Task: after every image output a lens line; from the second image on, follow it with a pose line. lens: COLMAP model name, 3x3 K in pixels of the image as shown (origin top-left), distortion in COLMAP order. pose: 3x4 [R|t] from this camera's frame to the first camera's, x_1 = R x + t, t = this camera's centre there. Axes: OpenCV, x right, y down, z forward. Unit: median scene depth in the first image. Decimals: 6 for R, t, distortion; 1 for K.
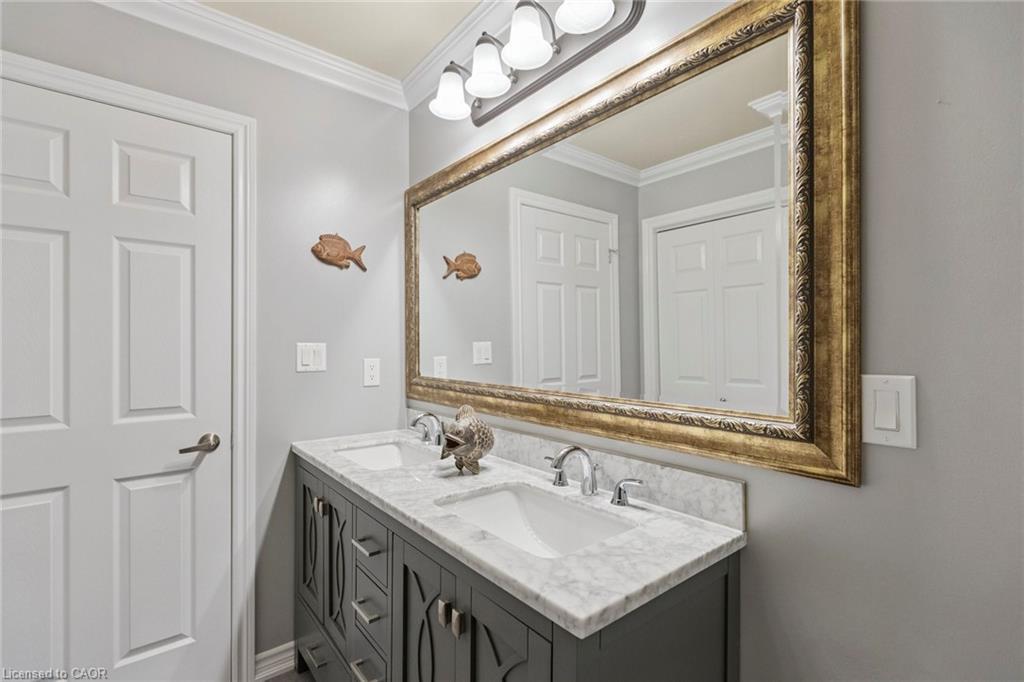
lens RADIAL K [[469.4, 0, 504.1], [0, 469.4, 334.5], [0, 0, 1]] dist [0.001265, -0.000530]
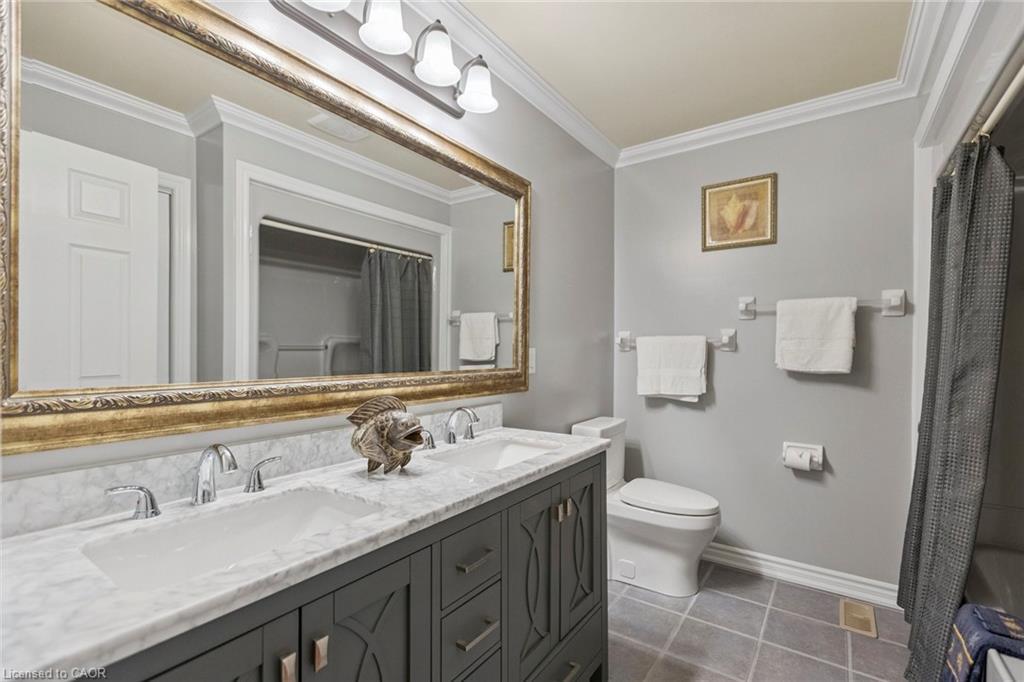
lens RADIAL K [[469.4, 0, 504.2], [0, 469.4, 348.0], [0, 0, 1]] dist [0.001265, -0.000530]
pose [[-0.279272, -0.058462, 0.958431, -0.709699], [-0.093292, 0.995075, 0.033513, -0.004668], [-0.955669, -0.080054, -0.283350, 0.725042]]
